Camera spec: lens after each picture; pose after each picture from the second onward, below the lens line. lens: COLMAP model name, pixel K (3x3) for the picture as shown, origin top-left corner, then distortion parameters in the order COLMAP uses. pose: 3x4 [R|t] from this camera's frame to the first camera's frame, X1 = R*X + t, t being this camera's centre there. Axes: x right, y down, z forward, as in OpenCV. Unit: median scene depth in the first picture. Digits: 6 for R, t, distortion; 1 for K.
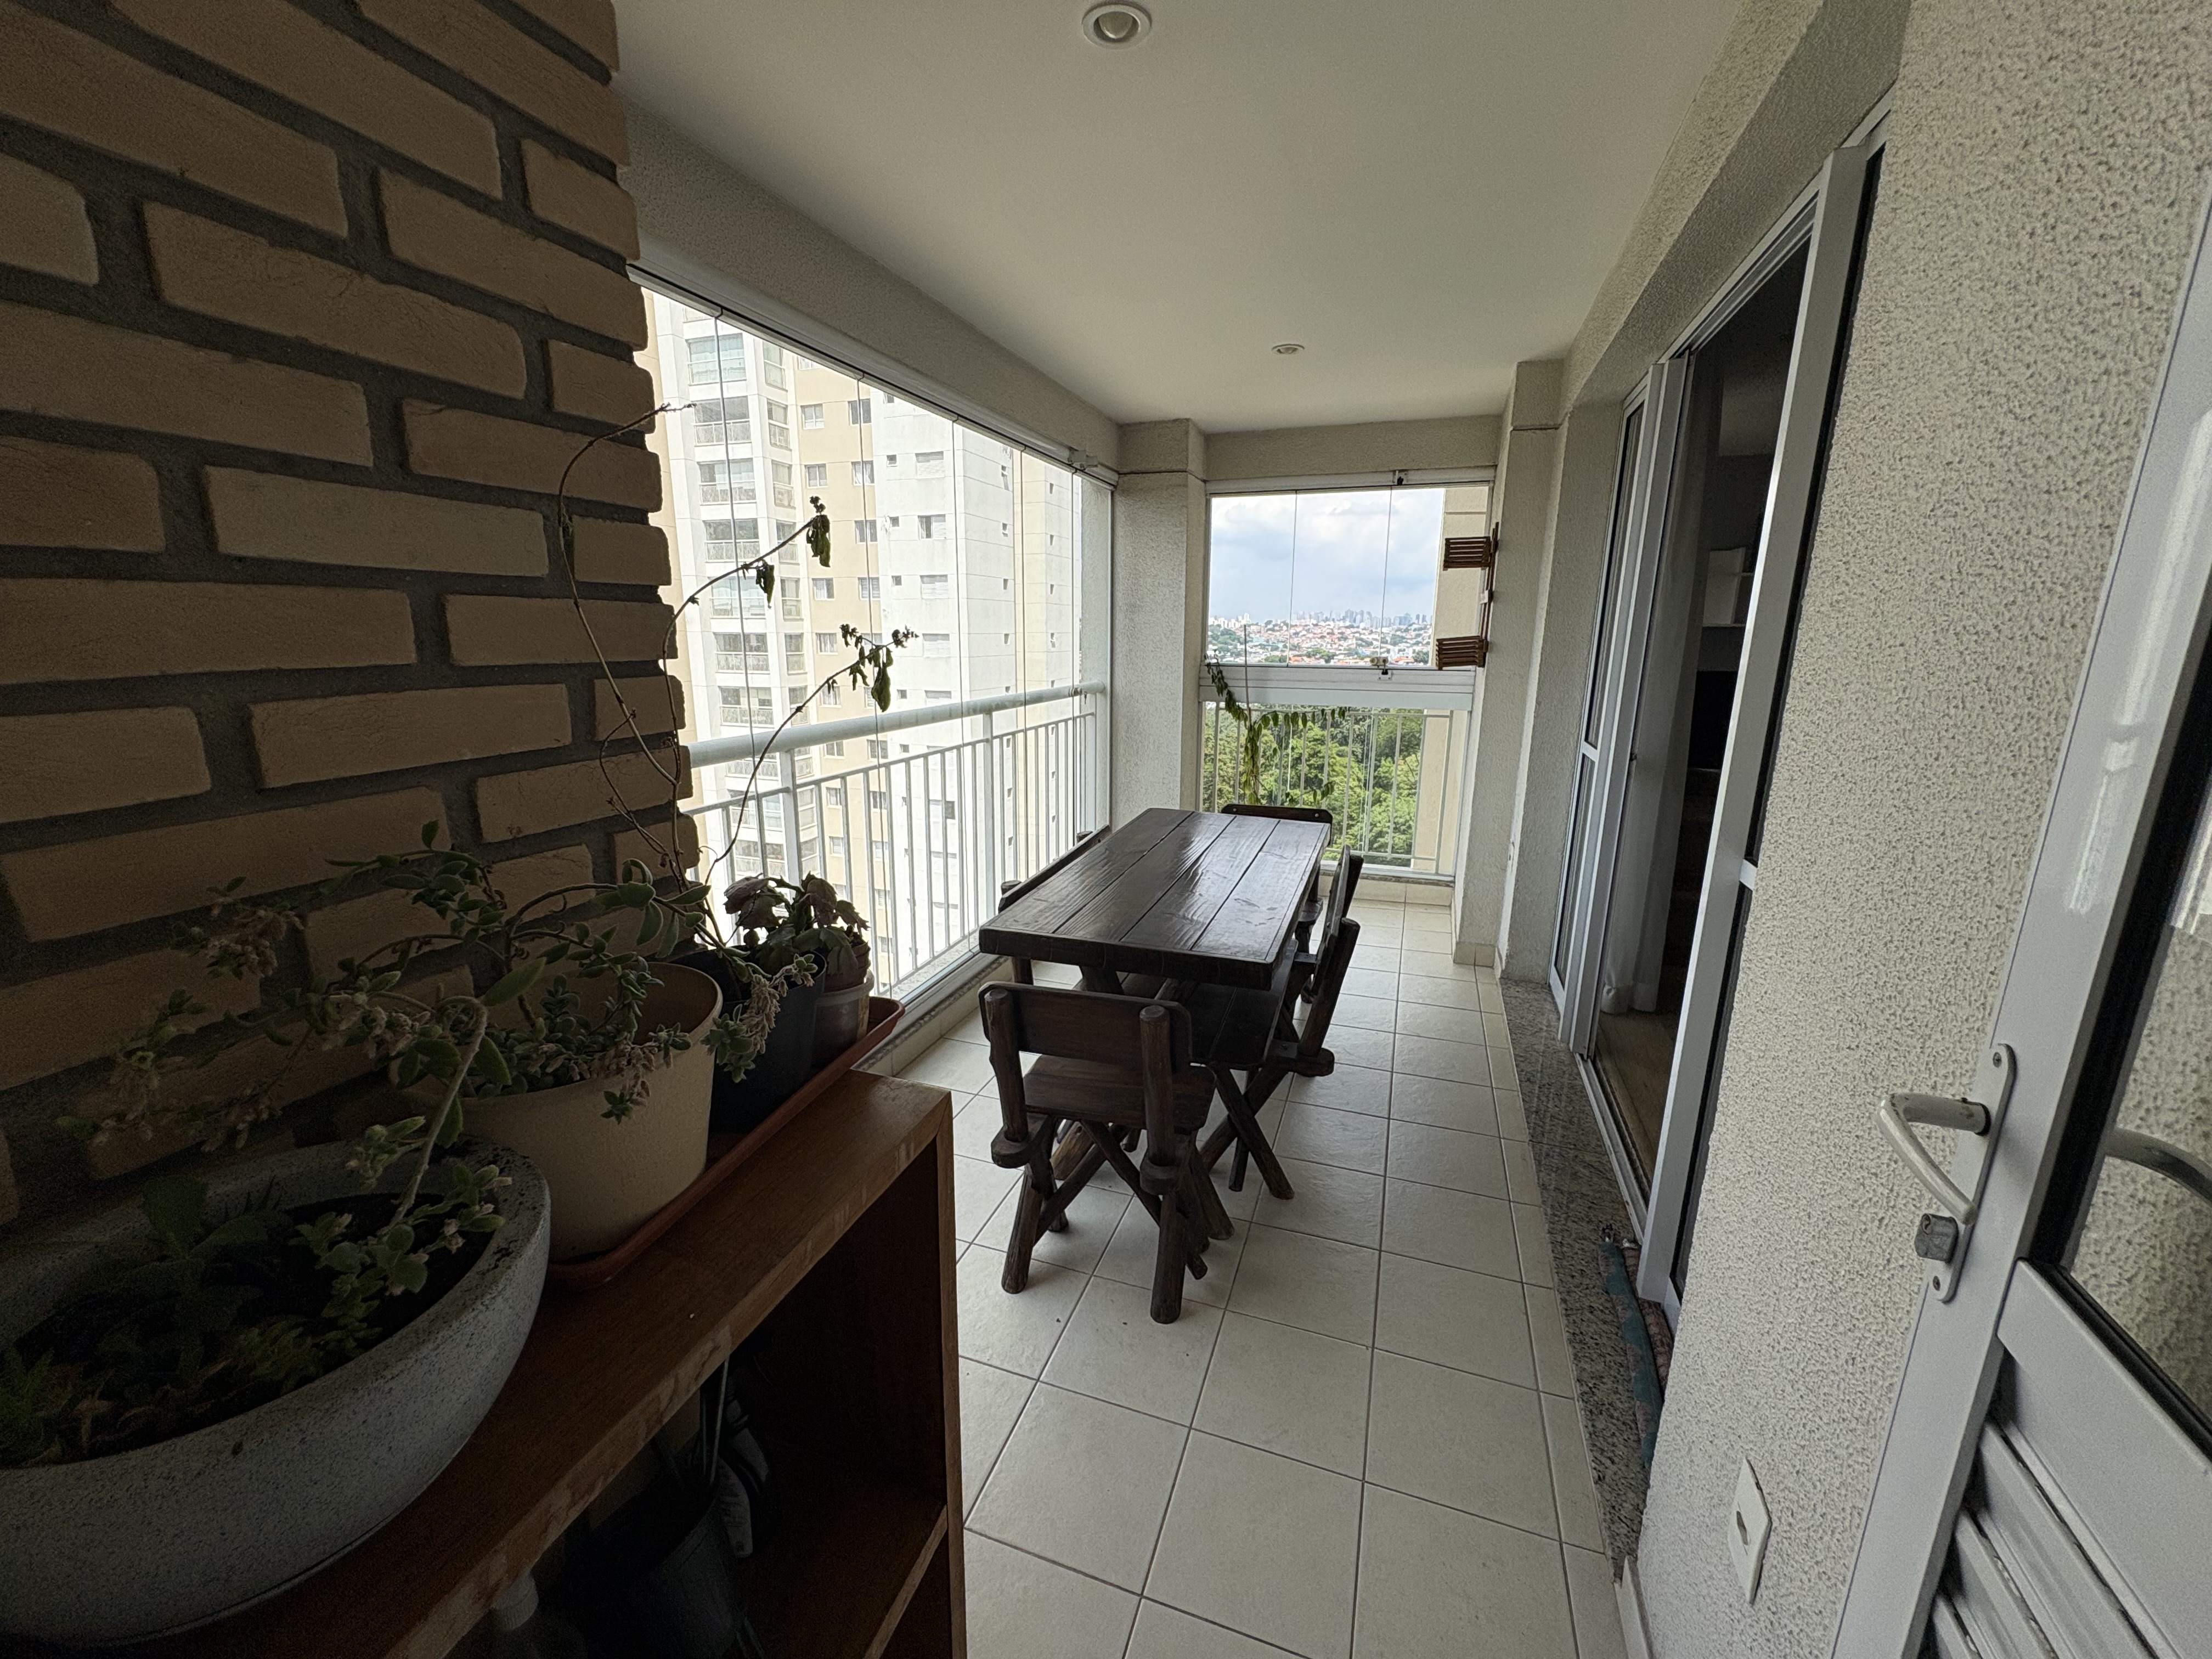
lens RADIAL K [[872.5, 0, 1101.8], [0, 872.5, 829.1], [0, 0, 1]] dist [0.000225, -0.000144]
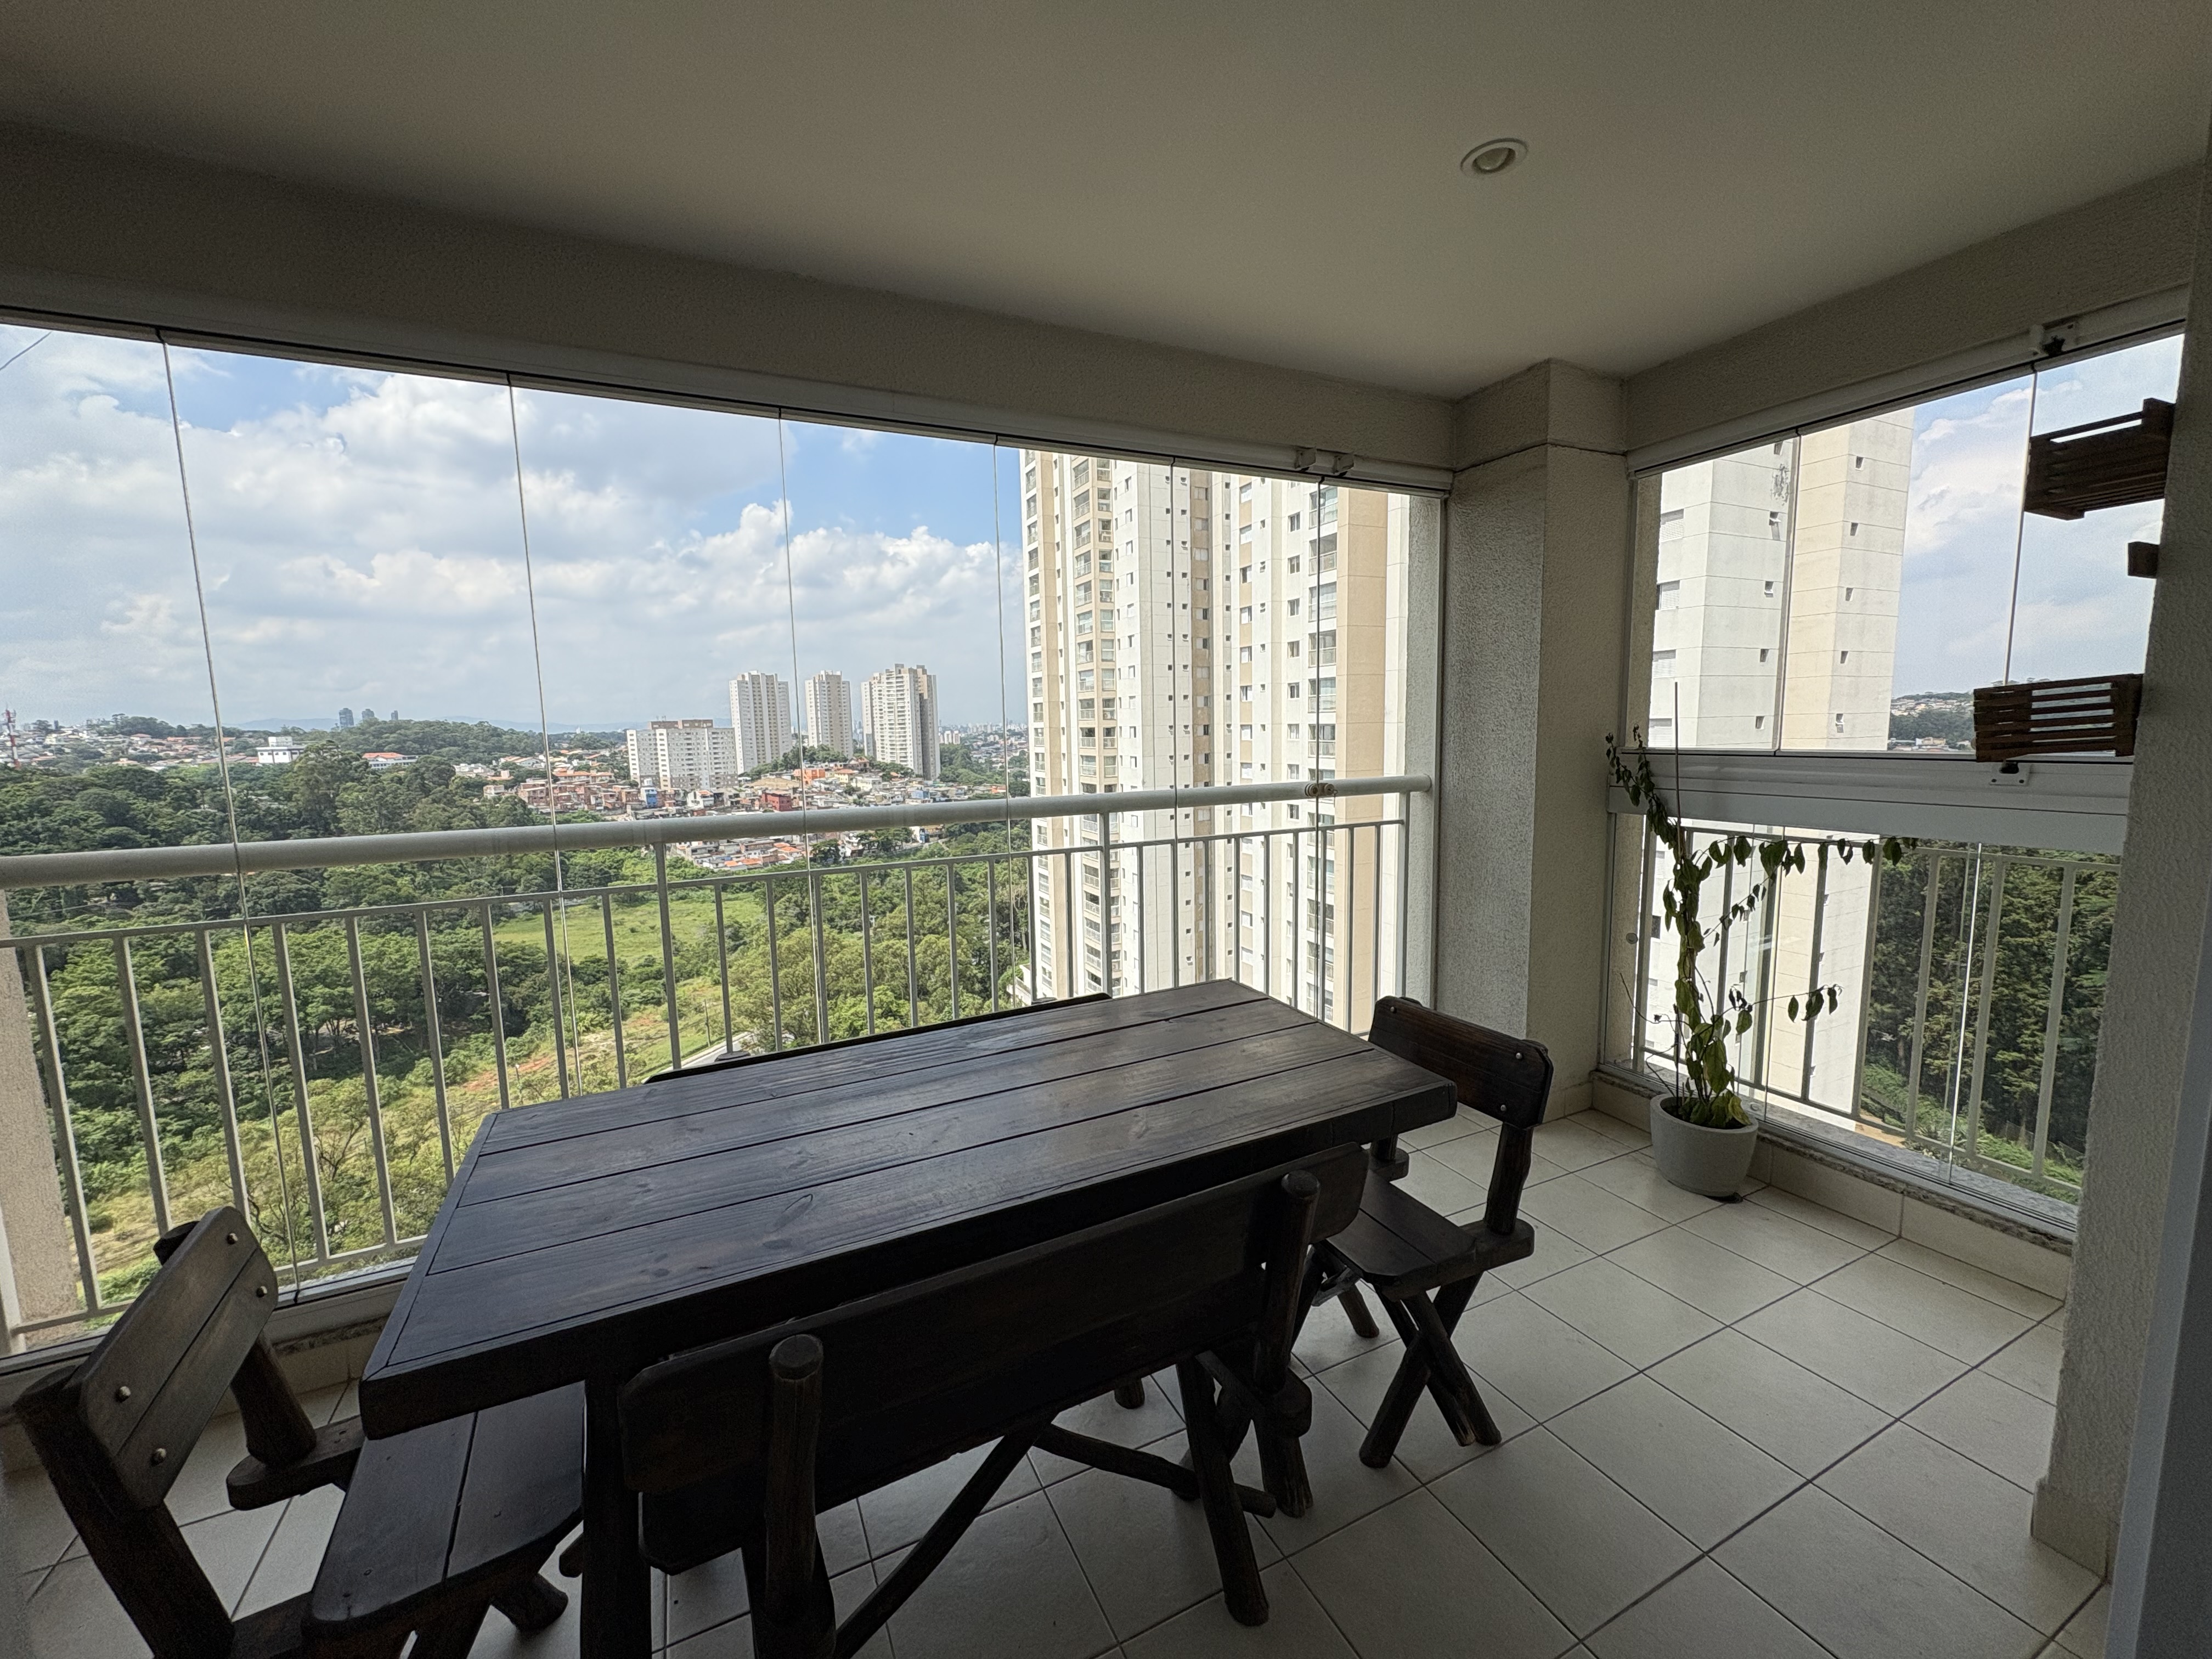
lens RADIAL K [[872.5, 0, 1101.8], [0, 872.5, 829.1], [0, 0, 1]] dist [0.000225, -0.000144]
pose [[0.715491, 0.062521, -0.695819, 0.302899], [-0.132423, 0.990069, -0.047206, -0.064335], [0.685957, 0.125918, 0.716664, 0.354933]]
